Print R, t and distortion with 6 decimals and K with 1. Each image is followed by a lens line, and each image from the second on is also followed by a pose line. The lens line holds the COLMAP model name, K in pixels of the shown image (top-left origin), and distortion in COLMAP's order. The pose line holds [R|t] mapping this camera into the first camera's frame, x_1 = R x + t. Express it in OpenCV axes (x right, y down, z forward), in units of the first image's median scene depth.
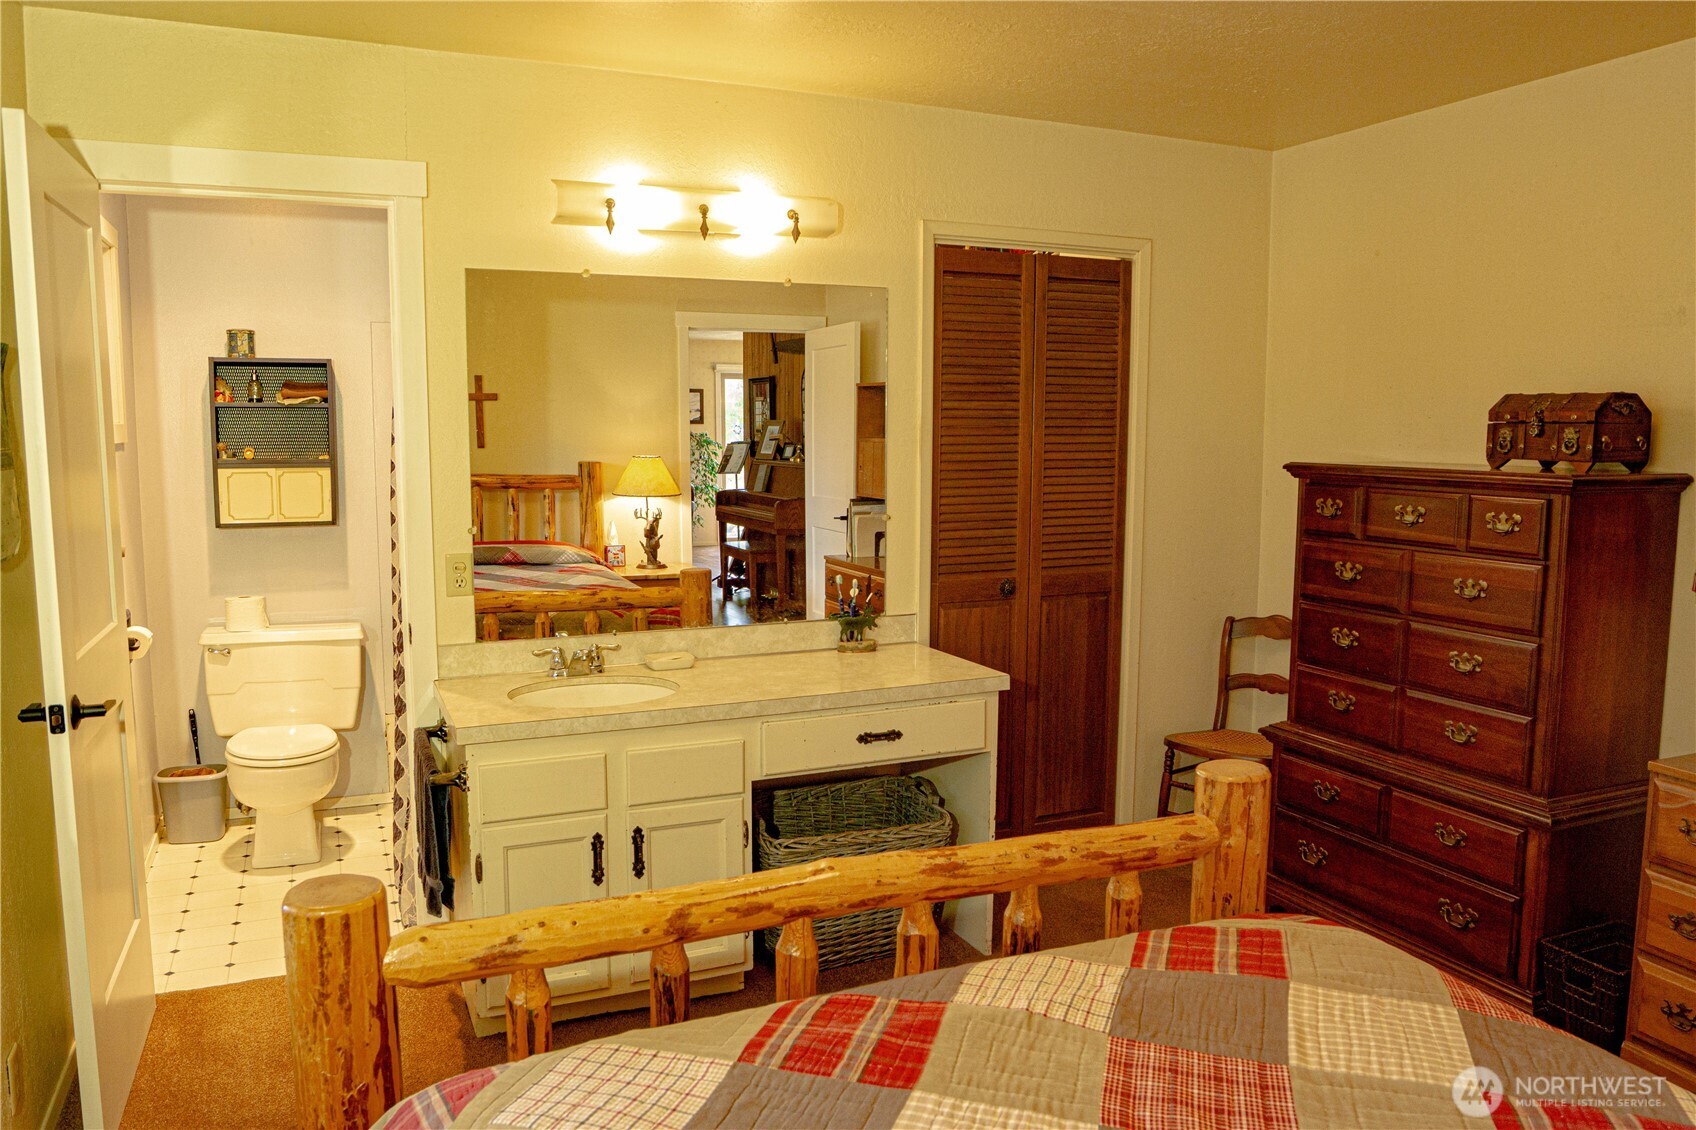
lens RADIAL K [[1217.5, 0, 838.2], [0, 1217.5, 562.0], [0, 0, 1]] dist [-0.076692, 0.043936]
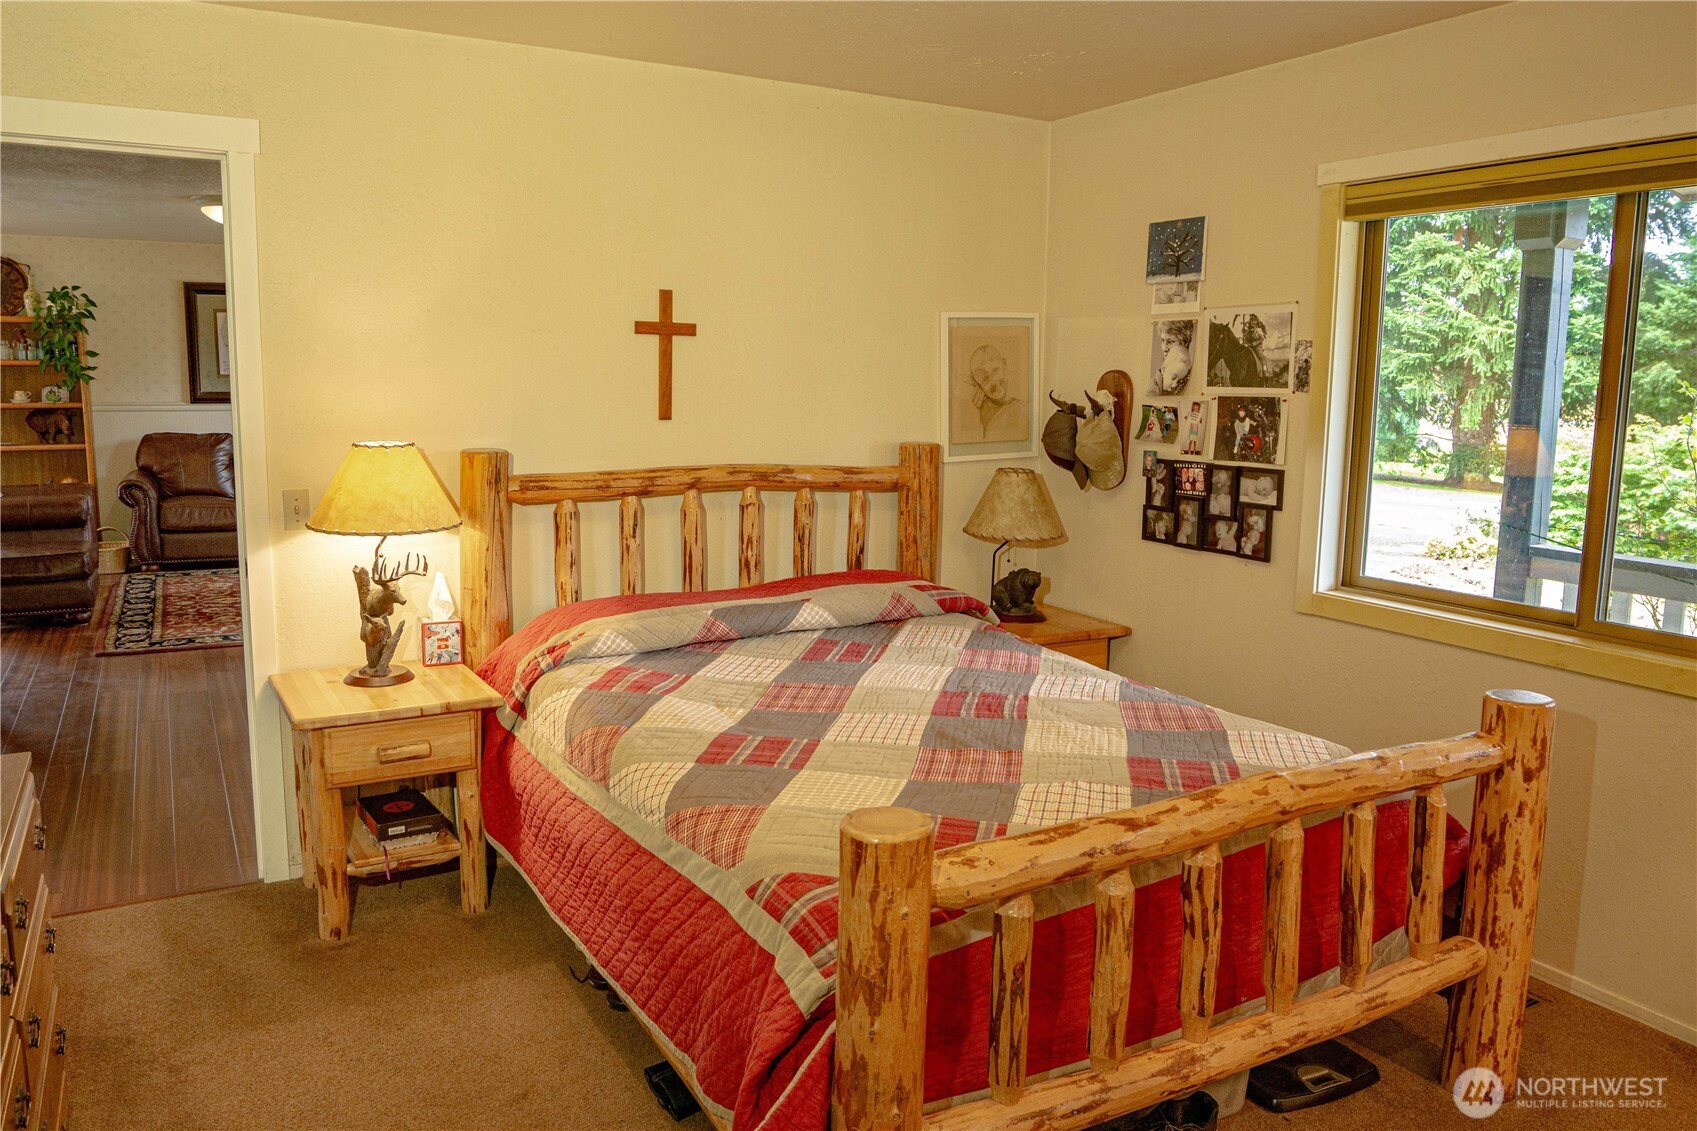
lens RADIAL K [[1218.2, 0, 838.7], [0, 1218.2, 562.5], [0, 0, 1]] dist [-0.076692, 0.043936]
pose [[-0.994957, -0.002525, -0.100268, 0.318900], [-0.028832, 0.964691, 0.261803, -0.142272], [0.096067, 0.263374, -0.959899, 1.243659]]
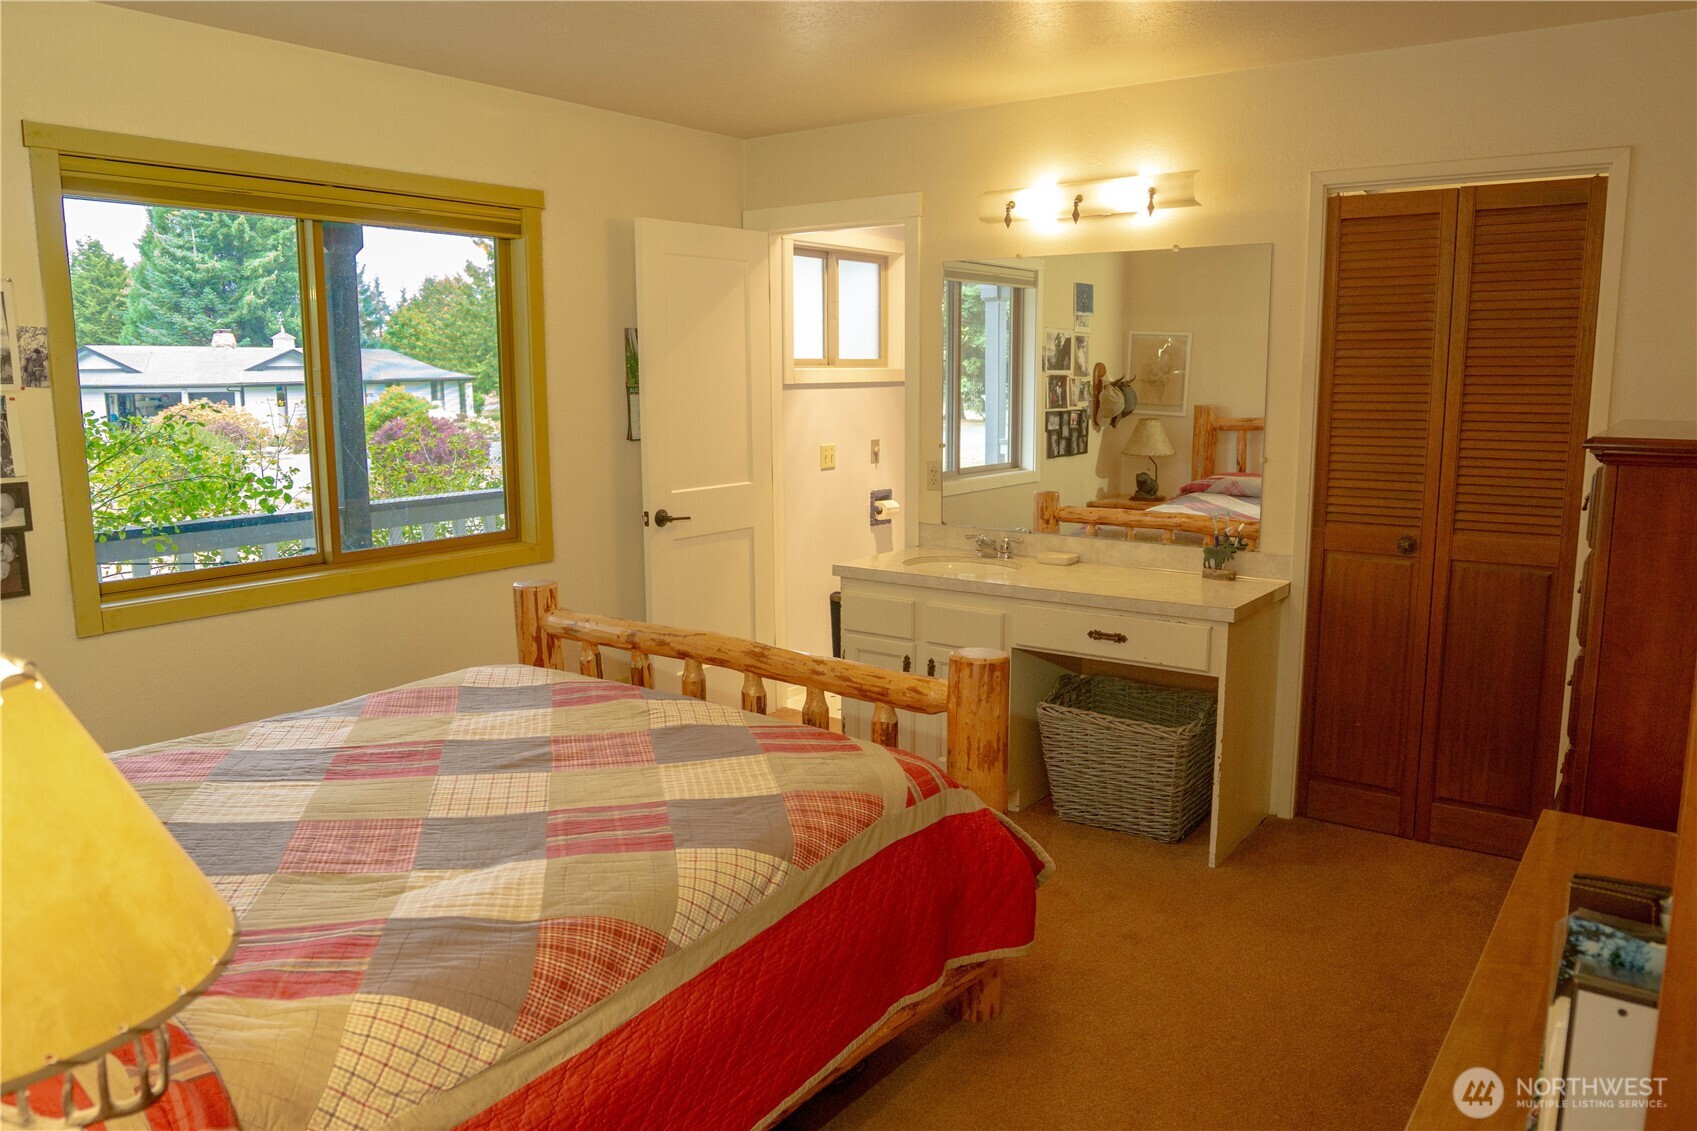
lens RADIAL K [[1218.2, 0, 838.7], [0, 1218.2, 562.5], [0, 0, 1]] dist [-0.076692, 0.043936]
pose [[0.497904, 0.133730, -0.856859, 0.953351], [-0.093521, 0.990557, 0.100253, -0.023319], [0.862175, 0.030218, 0.505709, 0.180018]]
